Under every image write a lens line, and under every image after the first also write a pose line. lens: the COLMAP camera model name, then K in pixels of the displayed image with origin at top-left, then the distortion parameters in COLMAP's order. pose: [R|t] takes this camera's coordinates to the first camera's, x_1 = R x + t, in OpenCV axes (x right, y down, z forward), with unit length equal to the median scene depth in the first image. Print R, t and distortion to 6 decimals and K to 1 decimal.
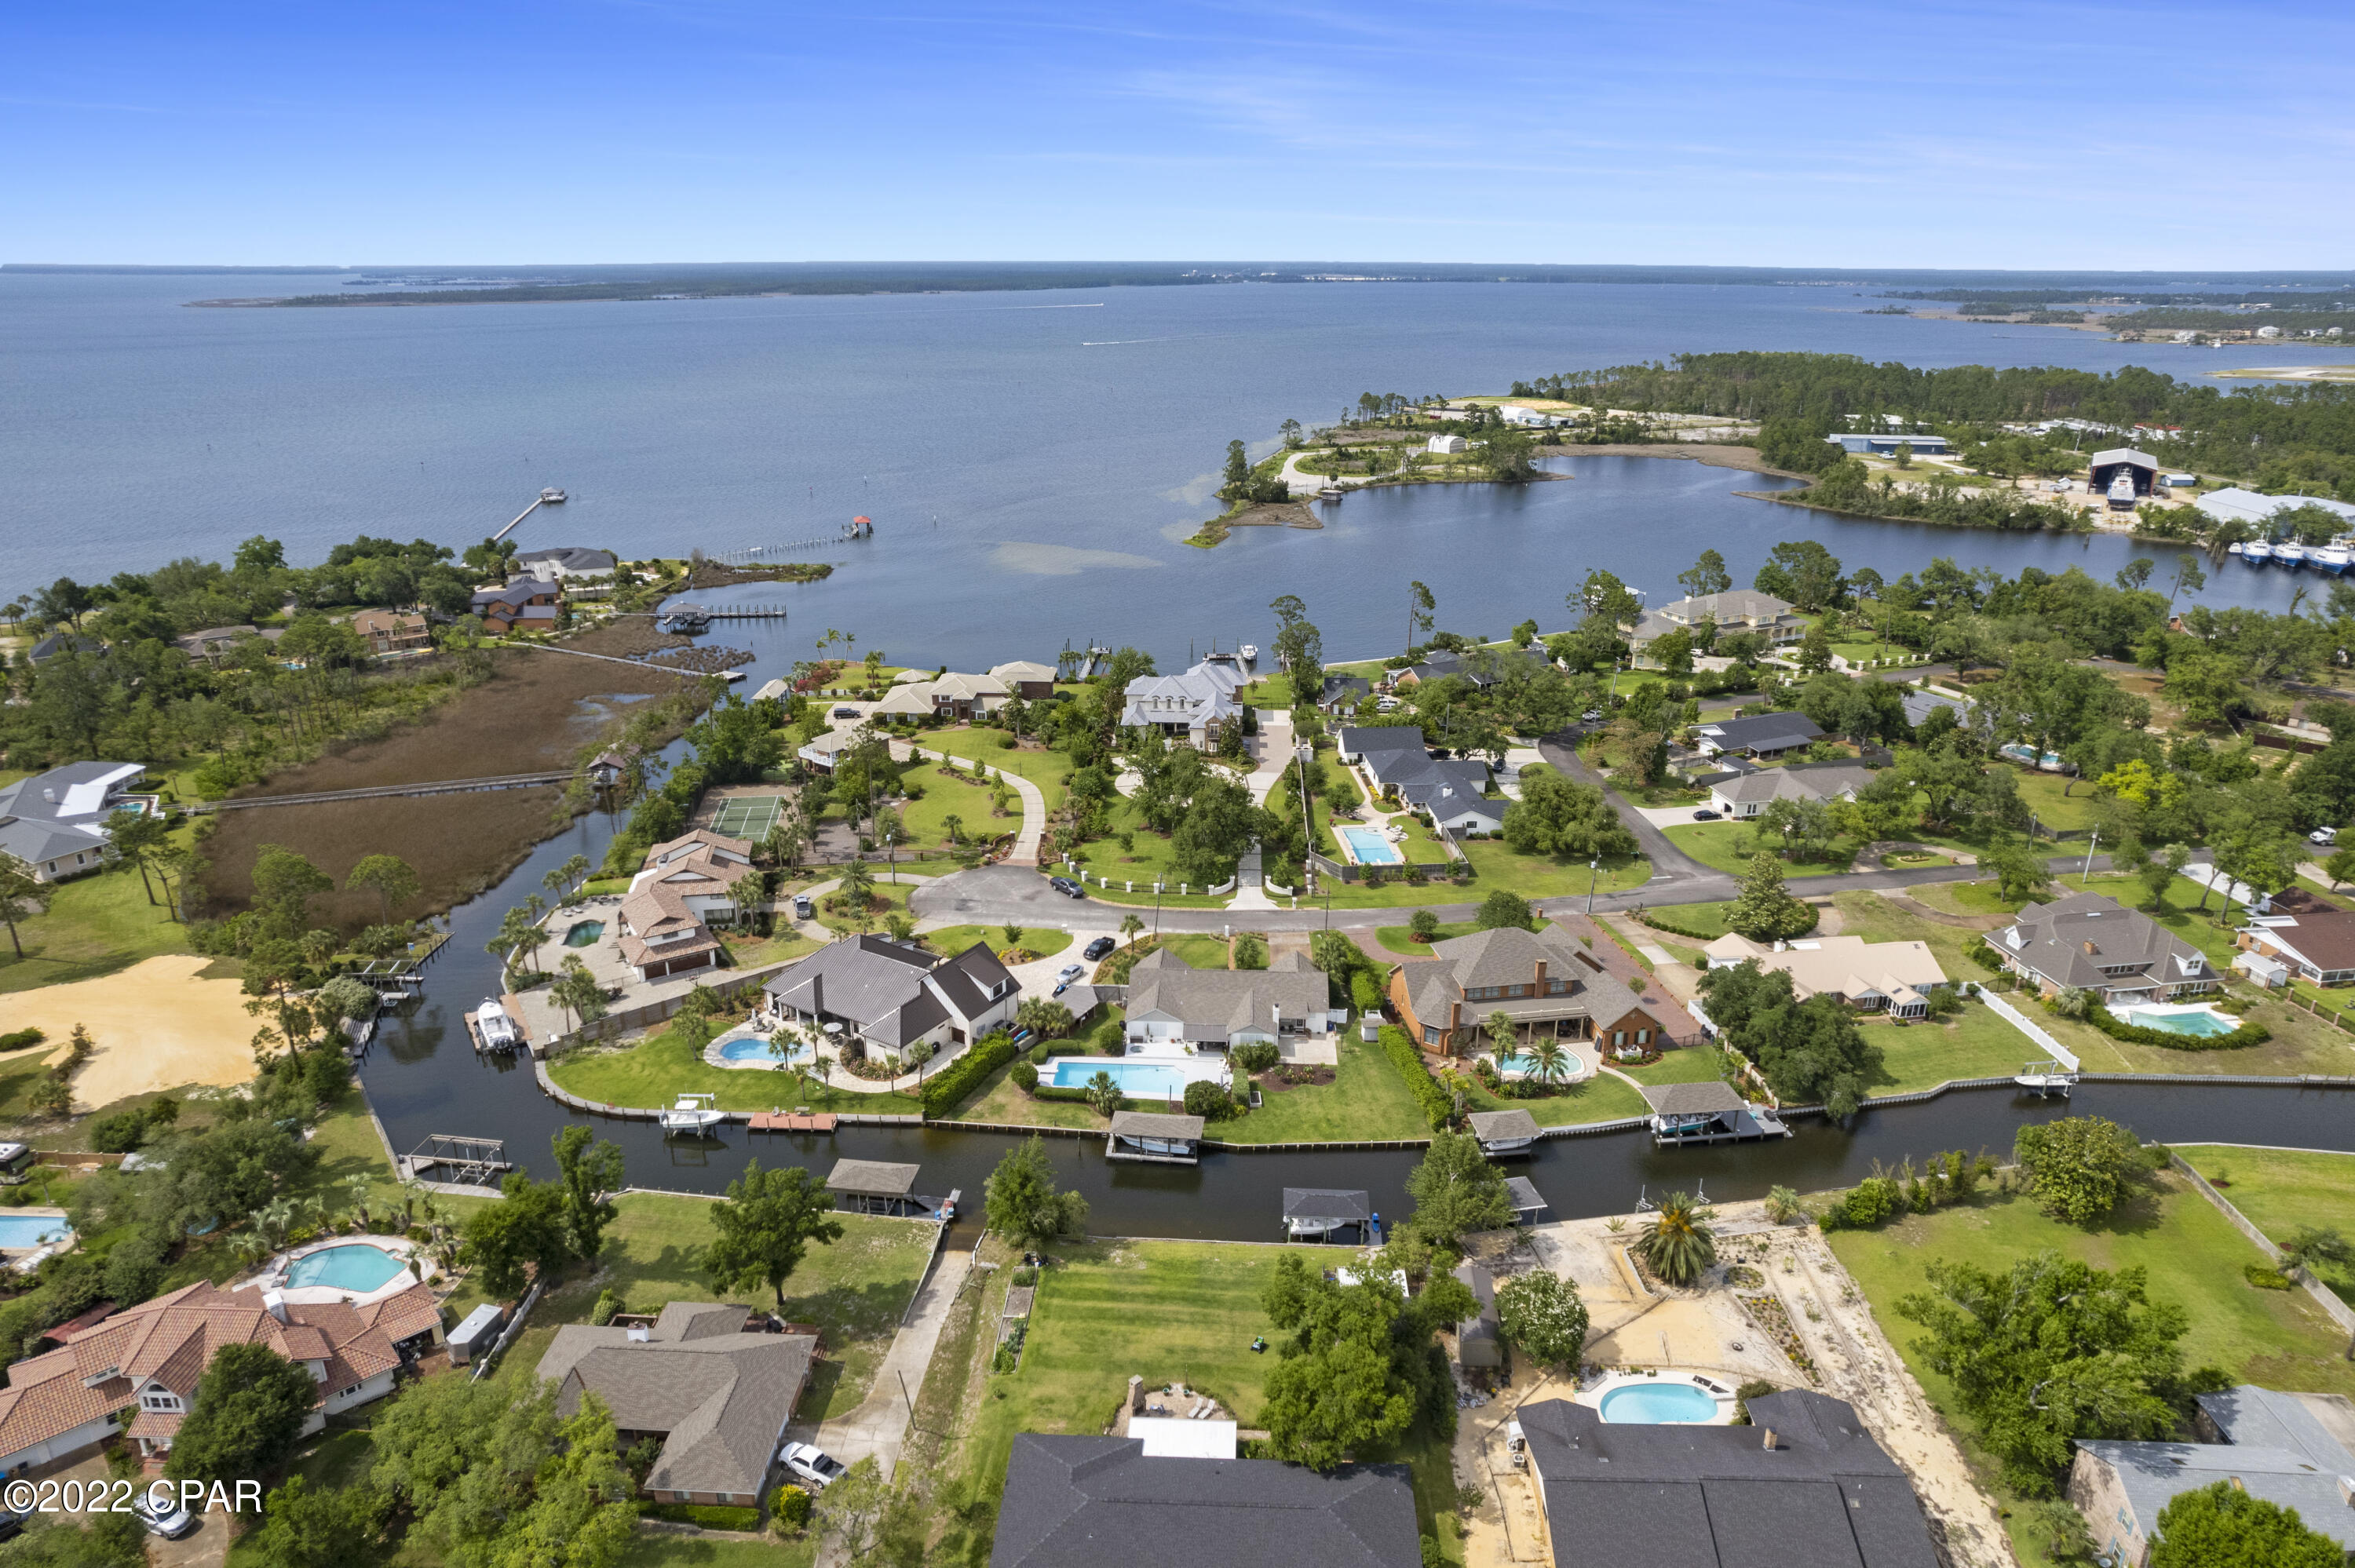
lens RADIAL K [[1504.6, 0, 1170.0], [0, 1504.6, 782.9], [0, 0, 1]] dist [-0.064245, 0.052978]
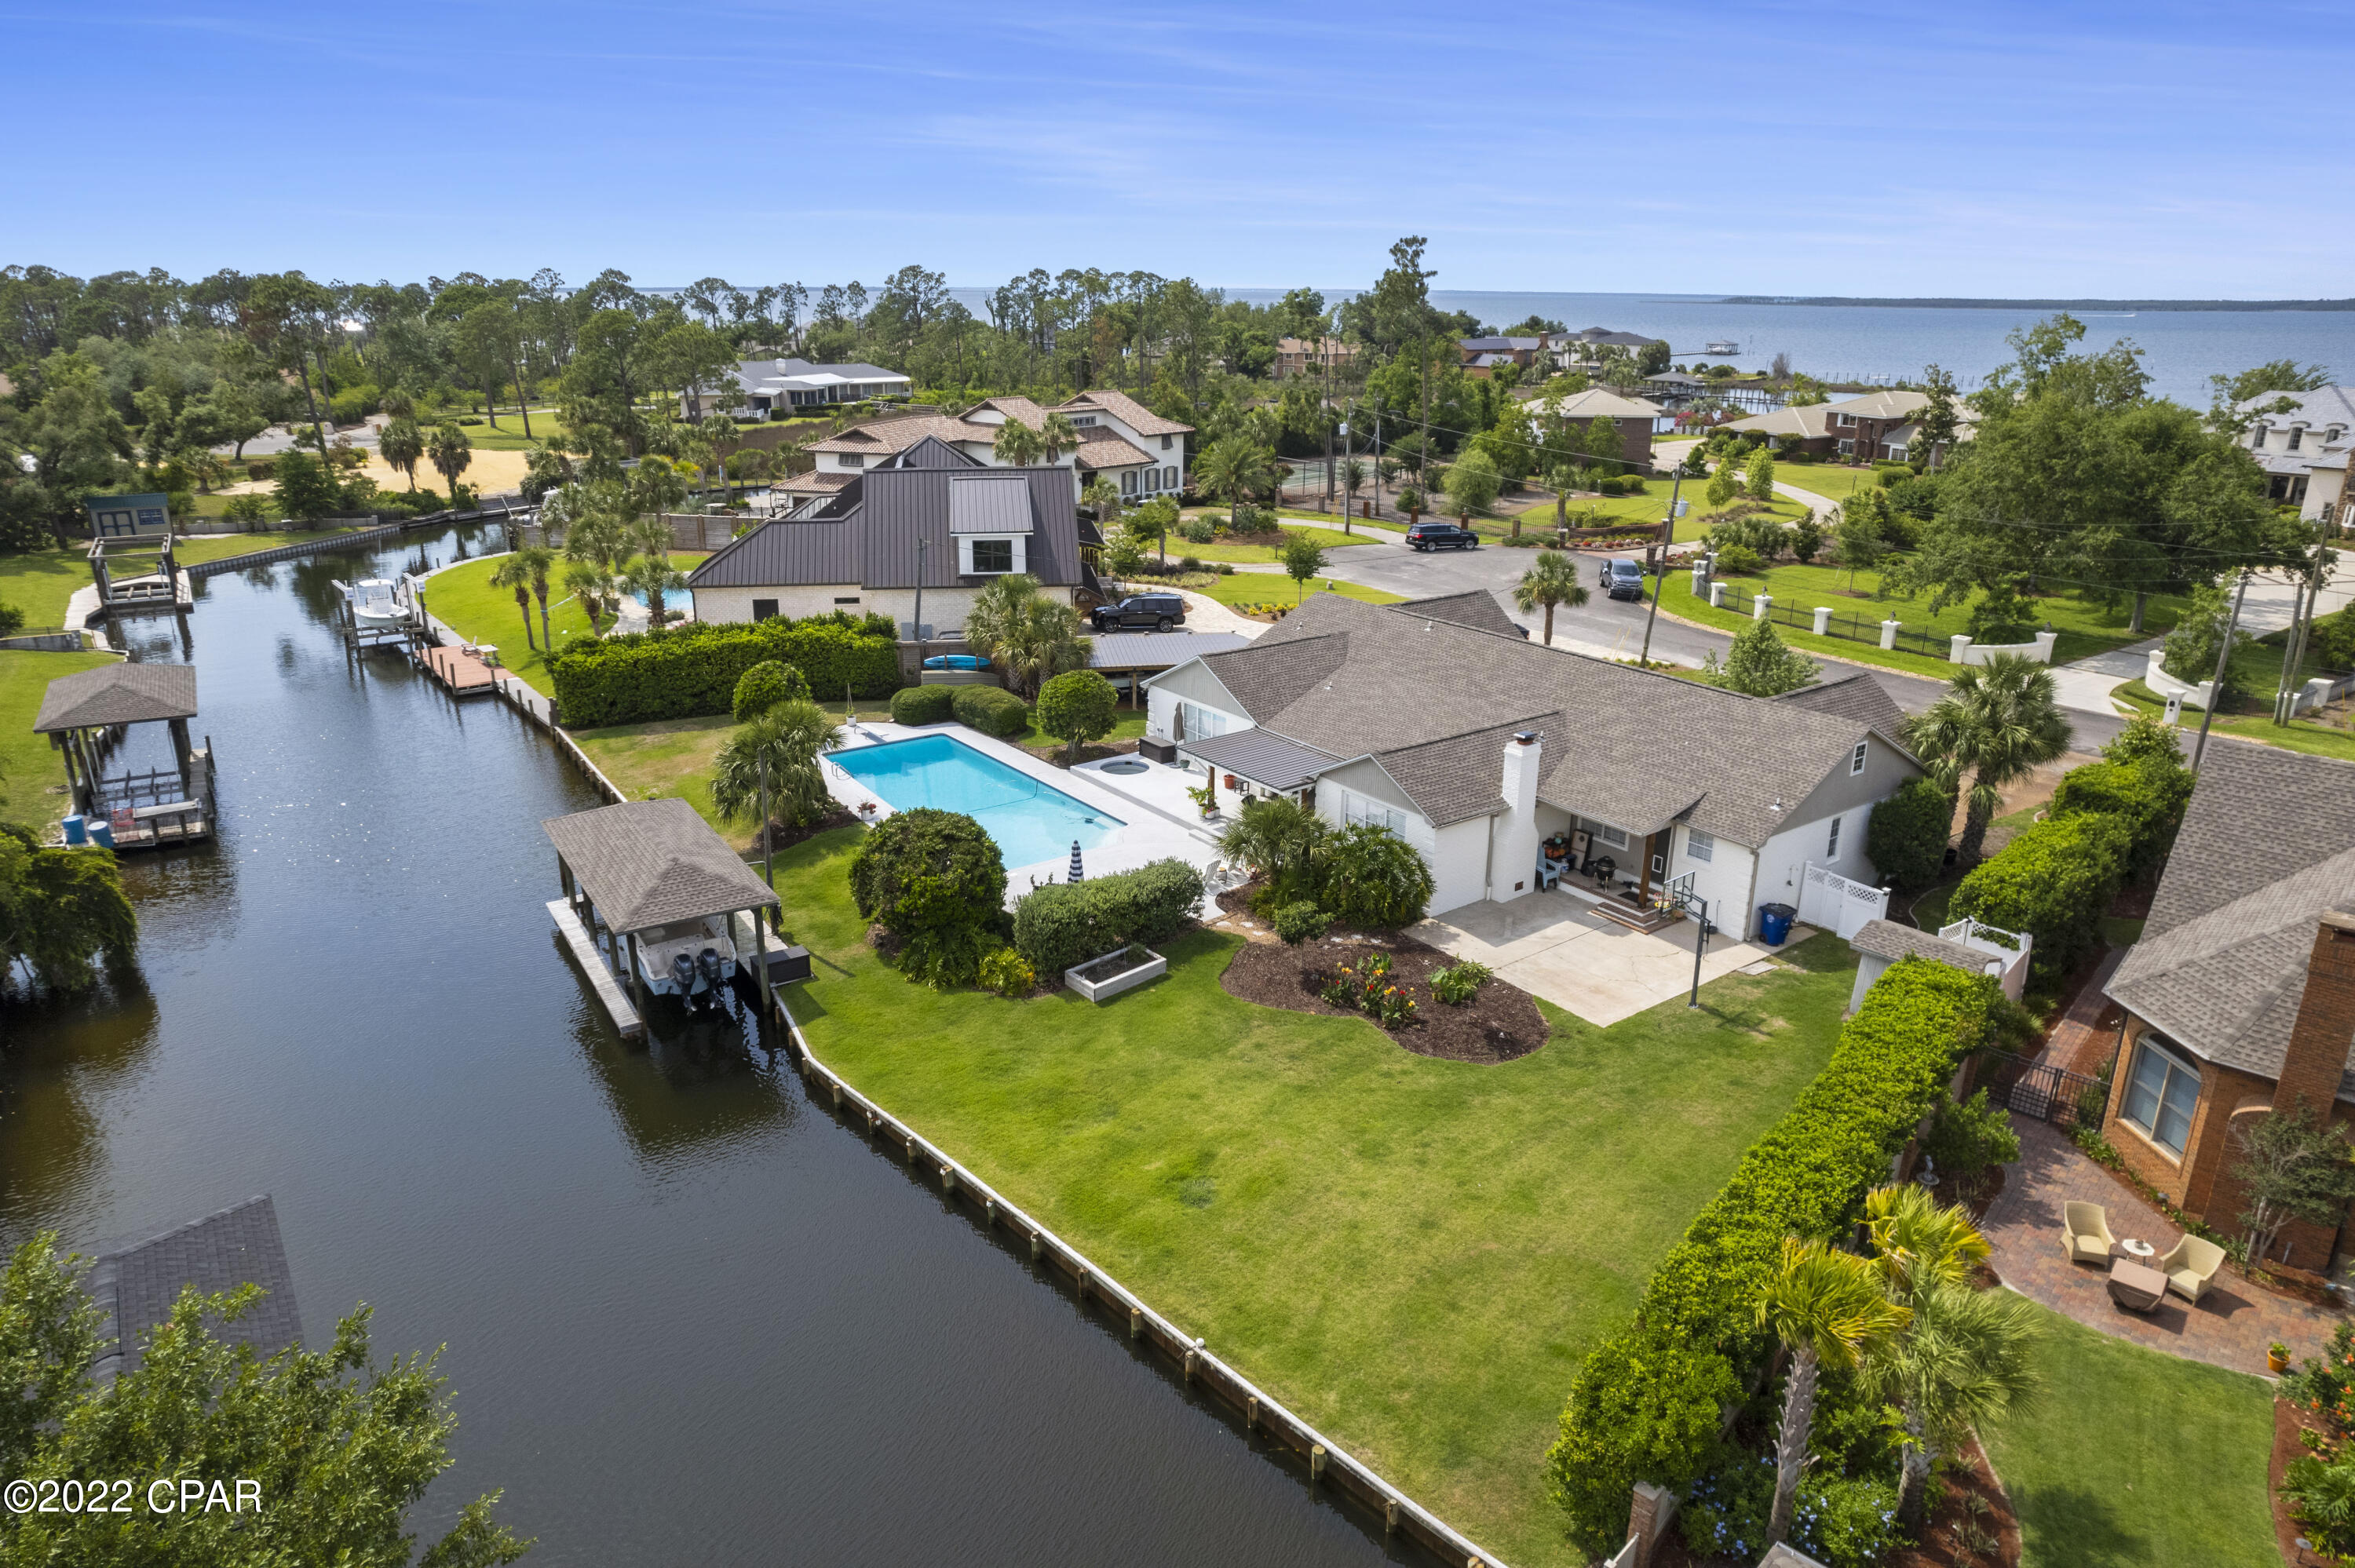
lens RADIAL K [[1504.6, 0, 1170.0], [0, 1504.6, 782.9], [0, 0, 1]] dist [-0.064245, 0.052978]
pose [[0.631556, 0.246223, -0.735195, 0.216431], [-0.264052, 0.959855, 0.094635, 0.146106], [0.728981, 0.134362, 0.671218, 0.783656]]
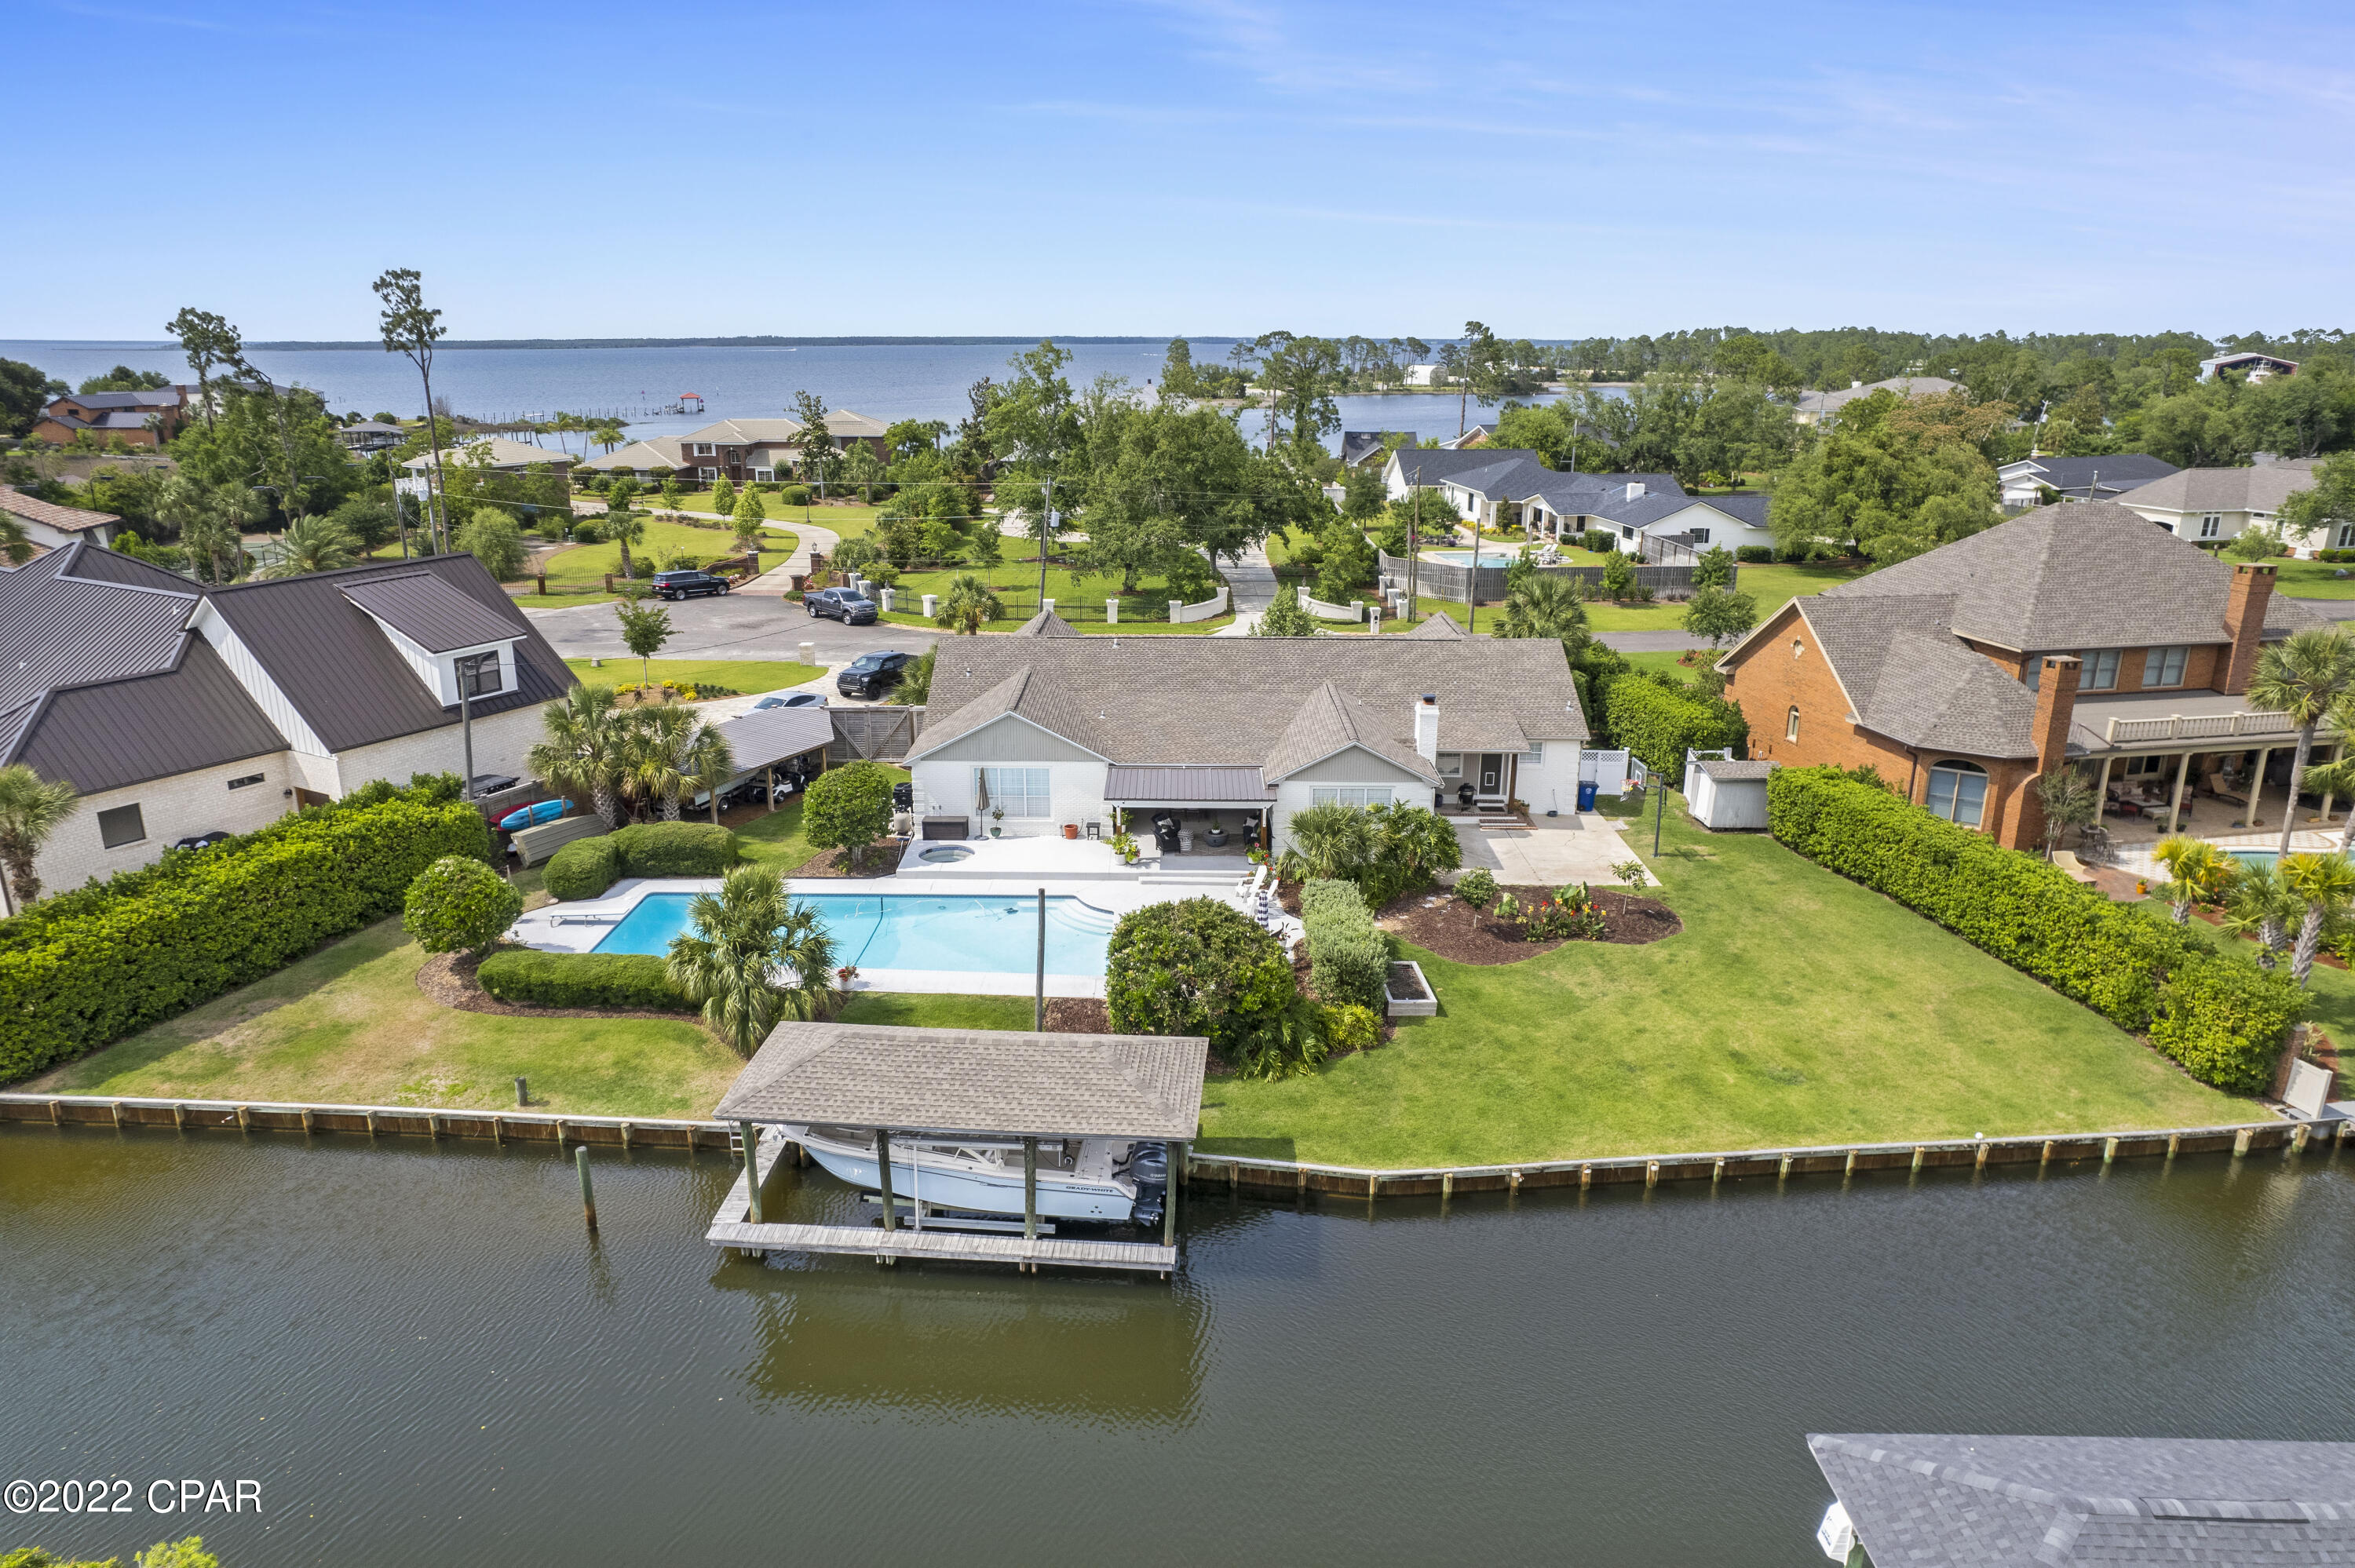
lens RADIAL K [[1512.5, 0, 1171.1], [0, 1512.5, 775.8], [0, 0, 1]] dist [-0.082701, 0.078684]
pose [[0.998998, -0.011978, 0.043112, 0.008512], [0.014376, 0.998341, -0.055747, 0.176963], [-0.042372, 0.056310, 0.997514, 0.705981]]
